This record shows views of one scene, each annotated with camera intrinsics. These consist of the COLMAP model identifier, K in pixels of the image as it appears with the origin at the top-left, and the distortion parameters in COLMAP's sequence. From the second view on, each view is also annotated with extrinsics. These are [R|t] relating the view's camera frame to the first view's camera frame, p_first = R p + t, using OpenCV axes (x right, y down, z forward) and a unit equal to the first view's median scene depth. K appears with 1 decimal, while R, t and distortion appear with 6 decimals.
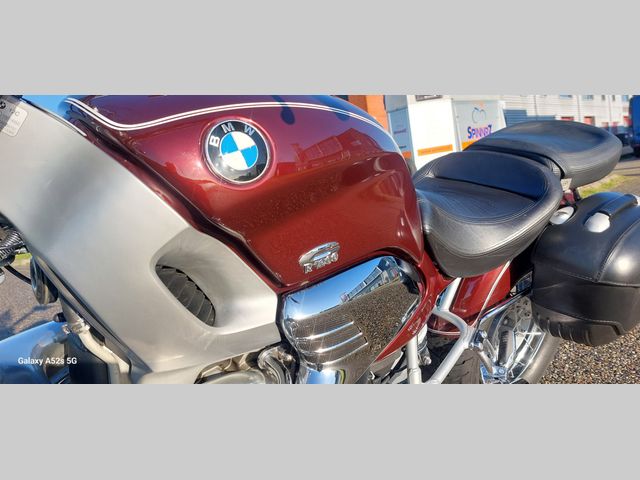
lens RADIAL K [[478.4, 0, 314.5], [0, 478.4, 241.1], [0, 0, 1]] dist [0.056066, -0.002619]
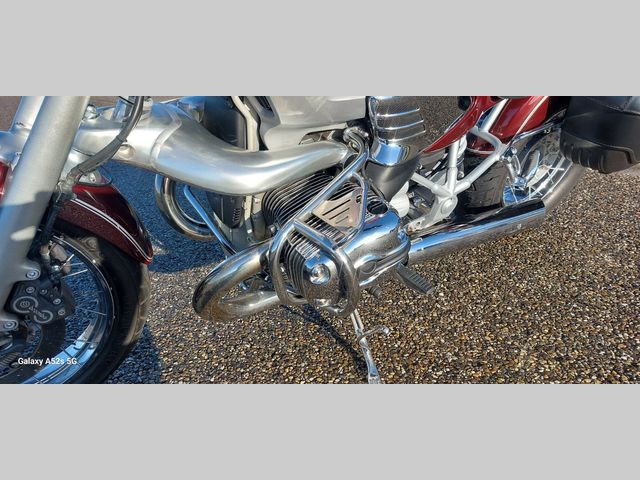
lens RADIAL K [[470.7, 0, 307.4], [0, 470.7, 245.1], [0, 0, 1]] dist [0.057974, -0.038309]
pose [[0.993492, 0.097935, -0.058165, -0.071483], [-0.075728, 0.949346, 0.304970, 0.093500], [0.085086, -0.298581, 0.950584, -0.248341]]
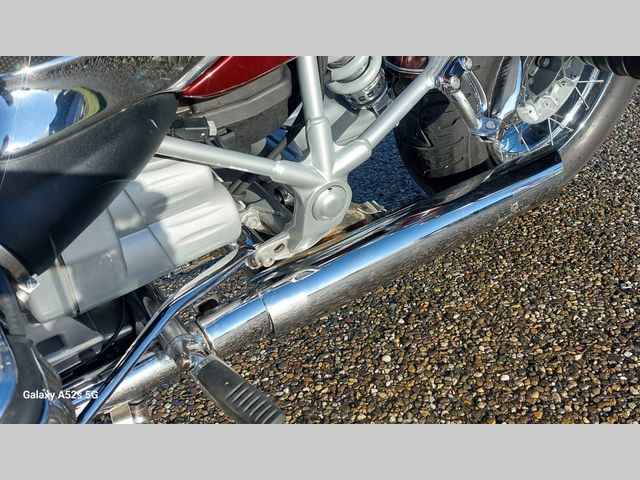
lens RADIAL K [[603.6, 0, 393.9], [0, 603.6, 246.6], [0, 0, 1]] dist [0.090079, 0.000000]
pose [[0.998890, -0.044819, 0.014459, 0.246379], [0.036457, 0.930286, 0.365019, 0.129224], [-0.029811, -0.364087, 0.930888, 0.248123]]
